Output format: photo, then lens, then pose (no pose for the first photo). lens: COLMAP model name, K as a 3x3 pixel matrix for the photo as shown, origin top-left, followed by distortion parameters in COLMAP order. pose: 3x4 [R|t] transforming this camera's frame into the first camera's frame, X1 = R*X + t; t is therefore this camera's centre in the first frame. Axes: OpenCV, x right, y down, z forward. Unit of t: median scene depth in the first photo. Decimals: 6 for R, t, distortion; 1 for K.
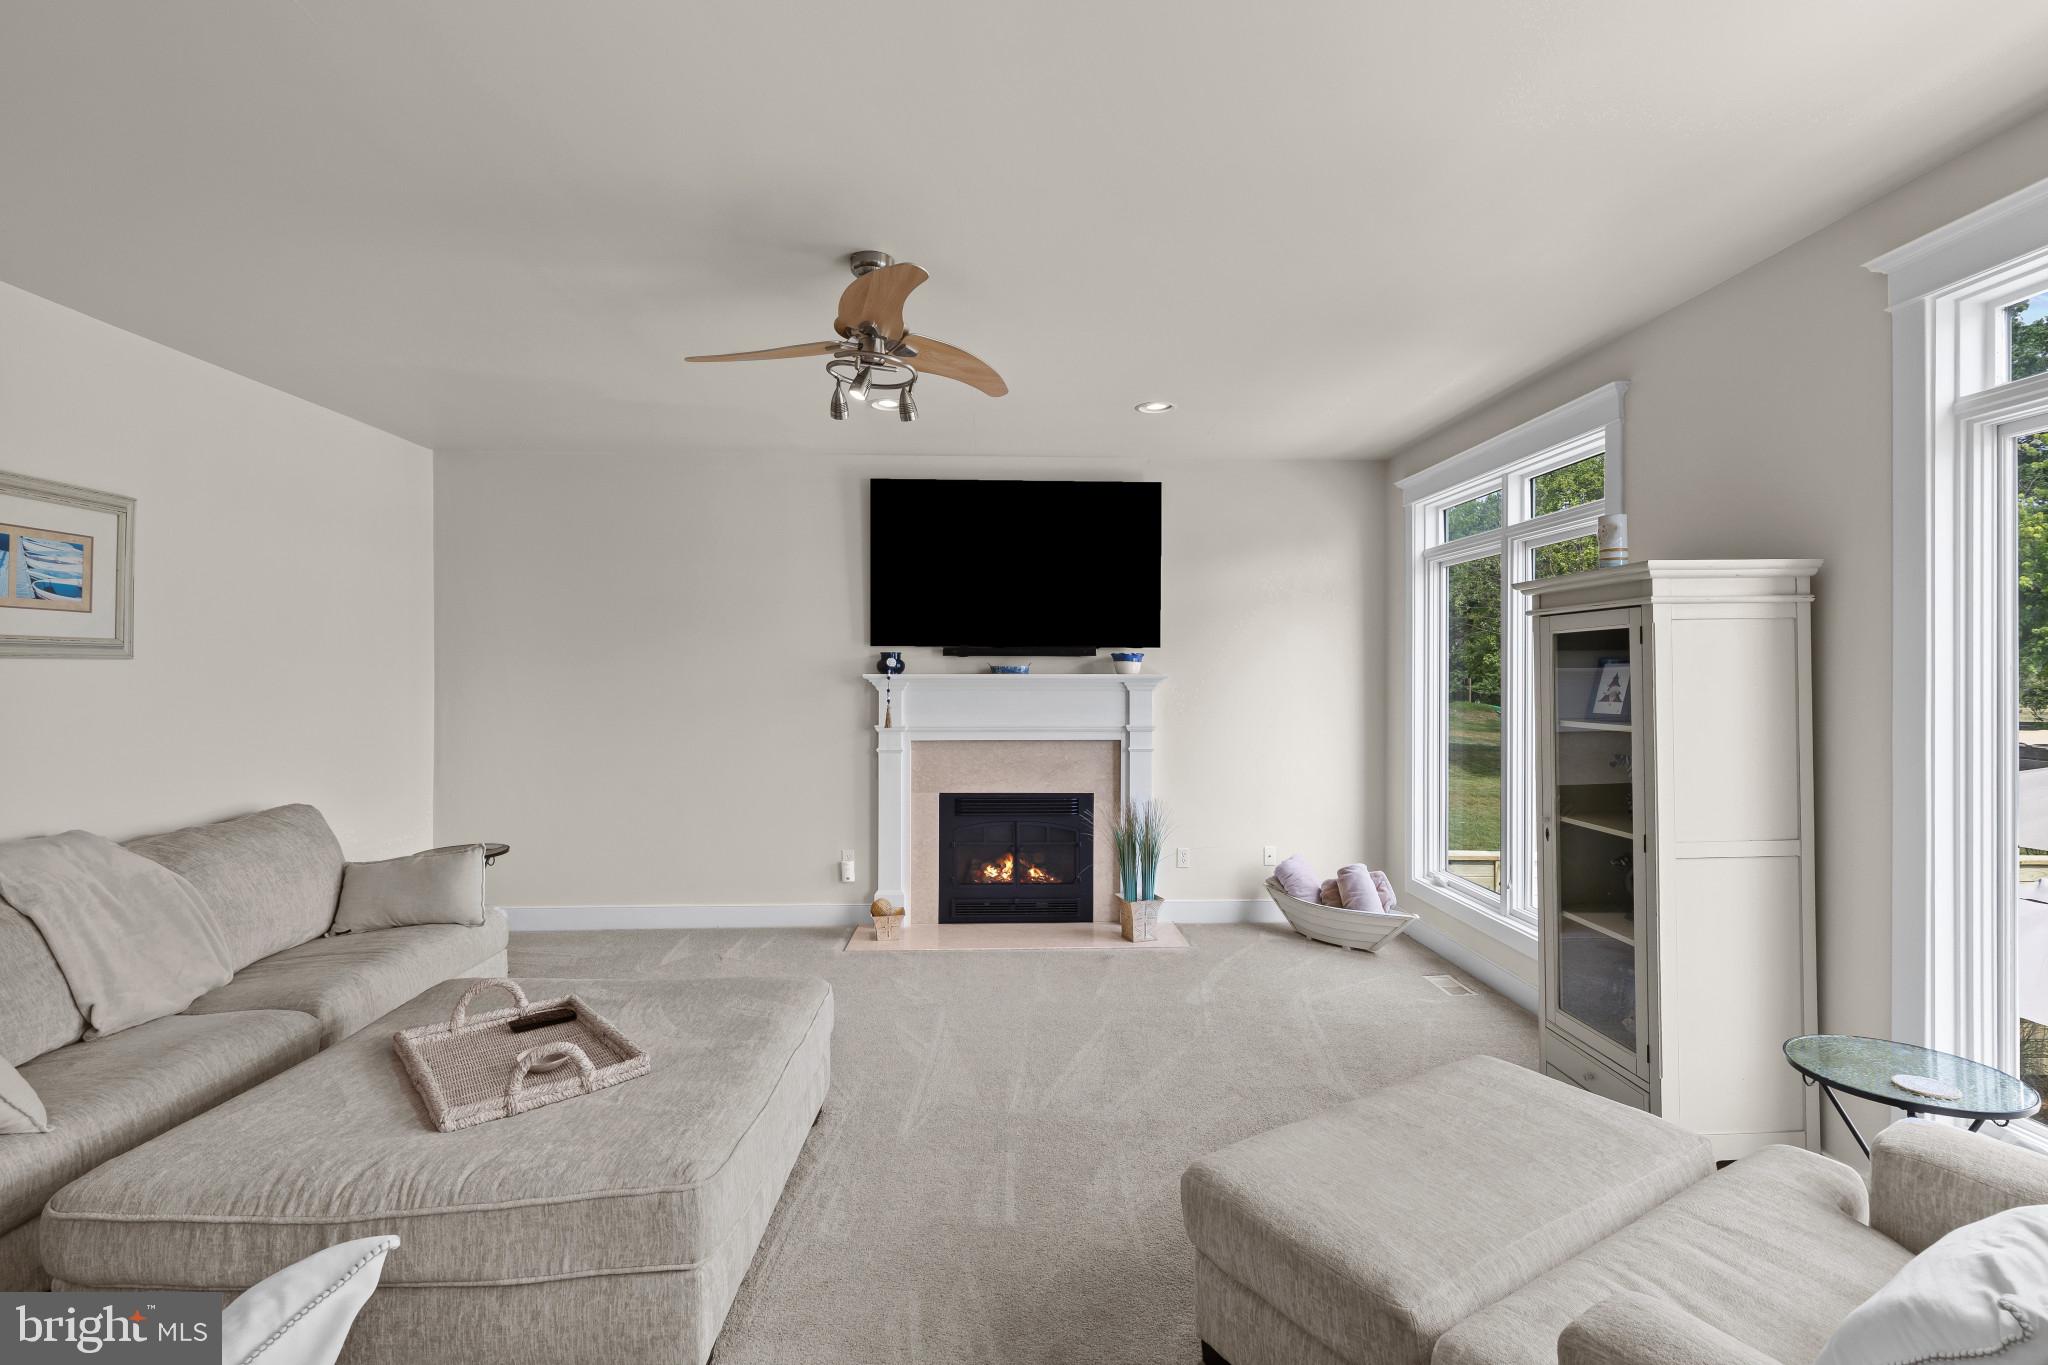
lens RADIAL K [[925.0, 0, 1034.3], [0, 925.0, 672.4], [0, 0, 1]] dist [-0.000140, -0.000218]
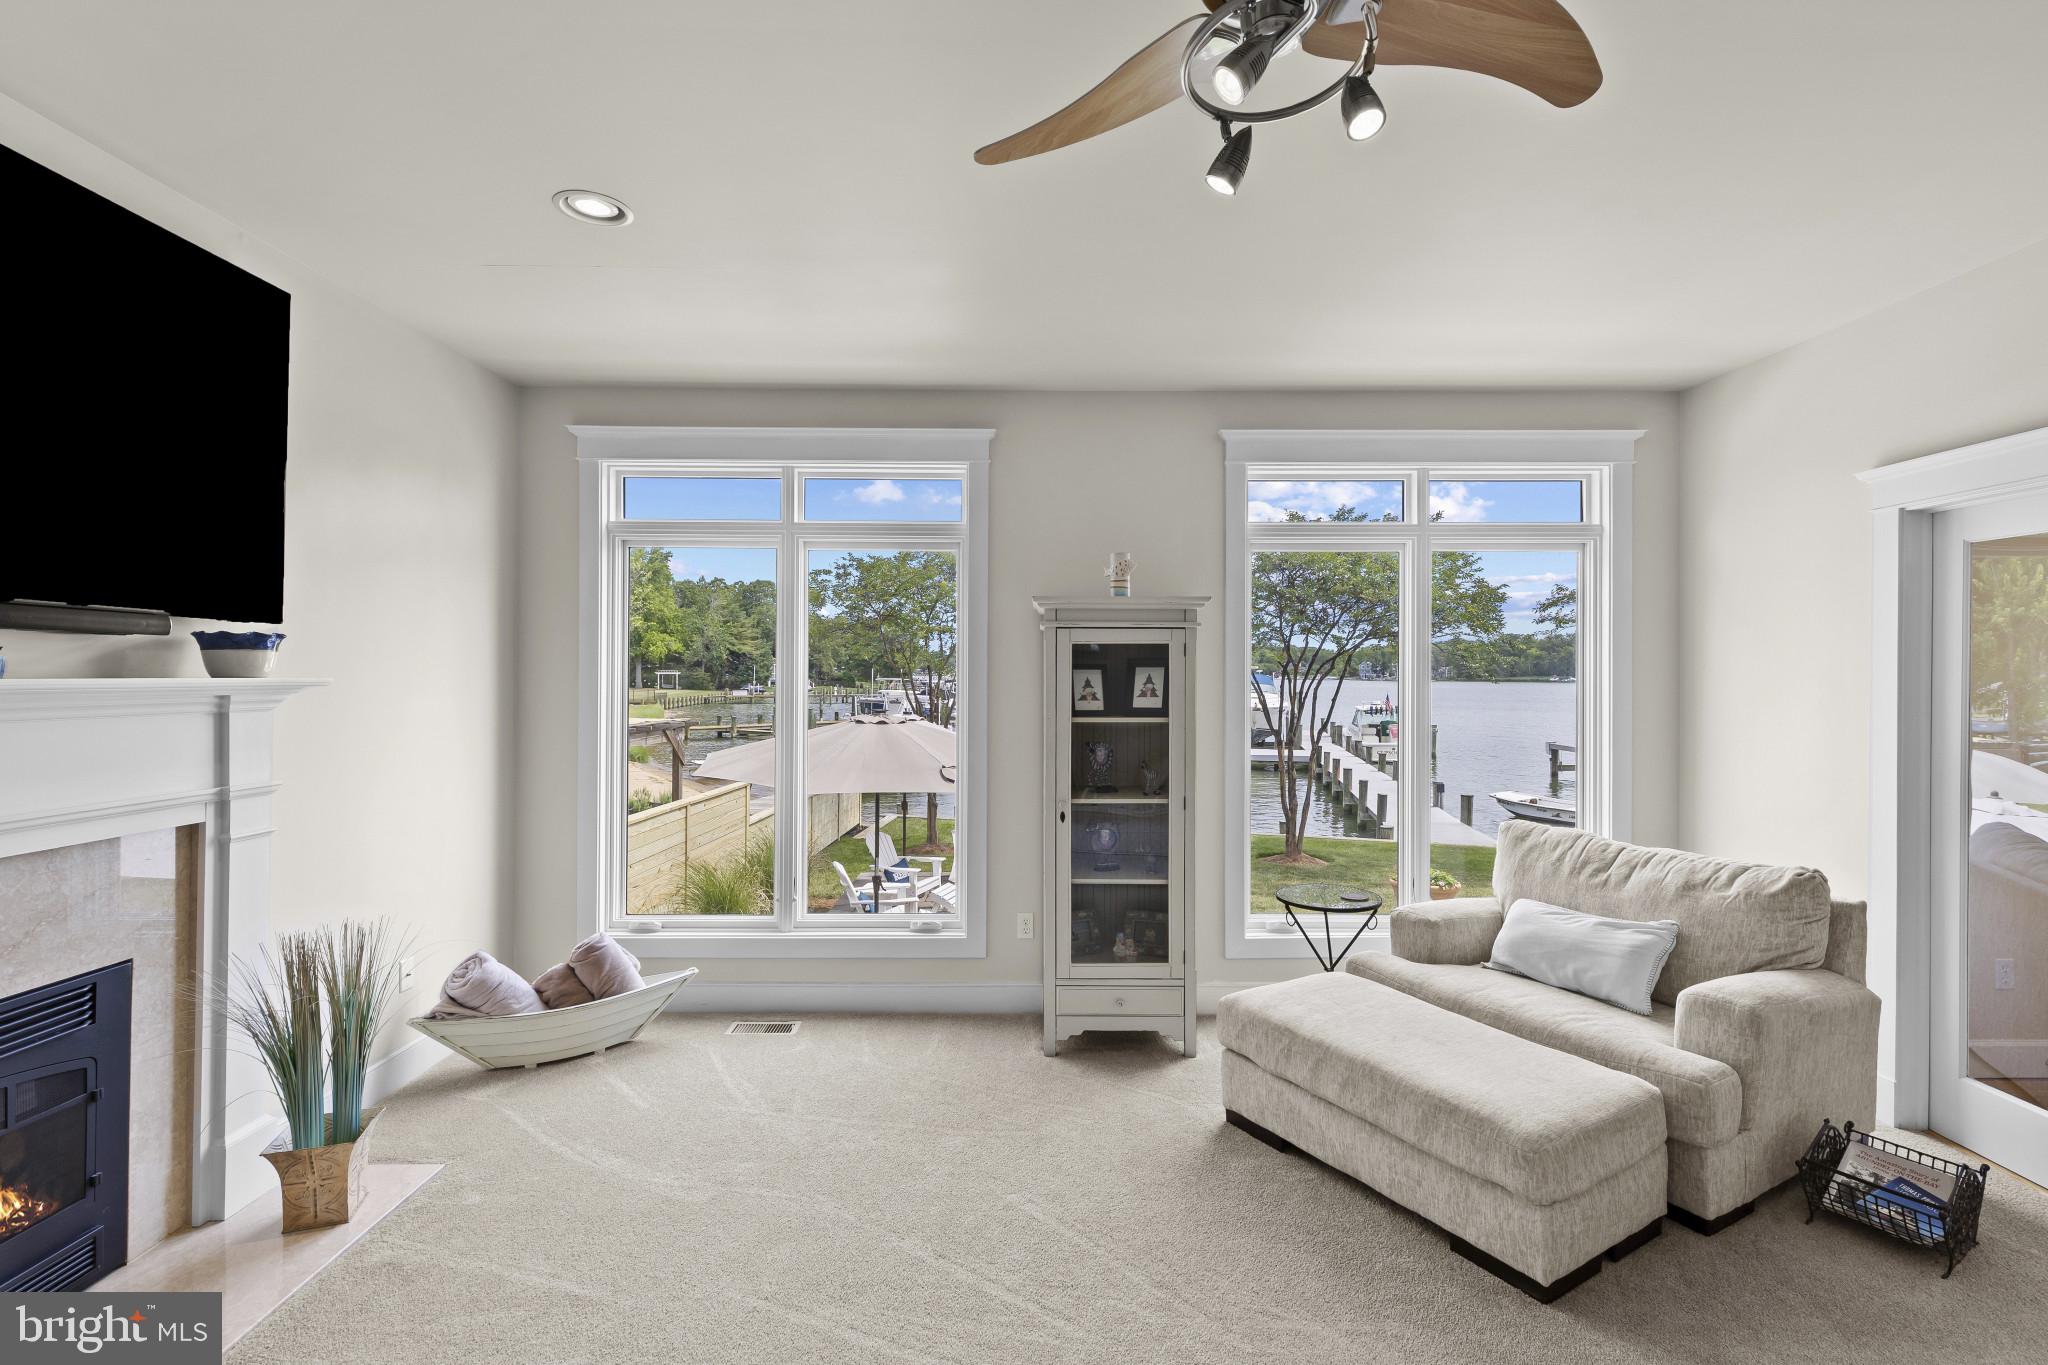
lens RADIAL K [[925.0, 0, 1034.3], [0, 925.0, 672.4], [0, 0, 1]] dist [-0.000140, -0.000218]
pose [[0.033613, 0.003714, 0.999428, -0.357549], [-0.003905, 0.999986, -0.003585, -0.000557], [-0.999427, -0.003783, 0.033627, 0.595017]]
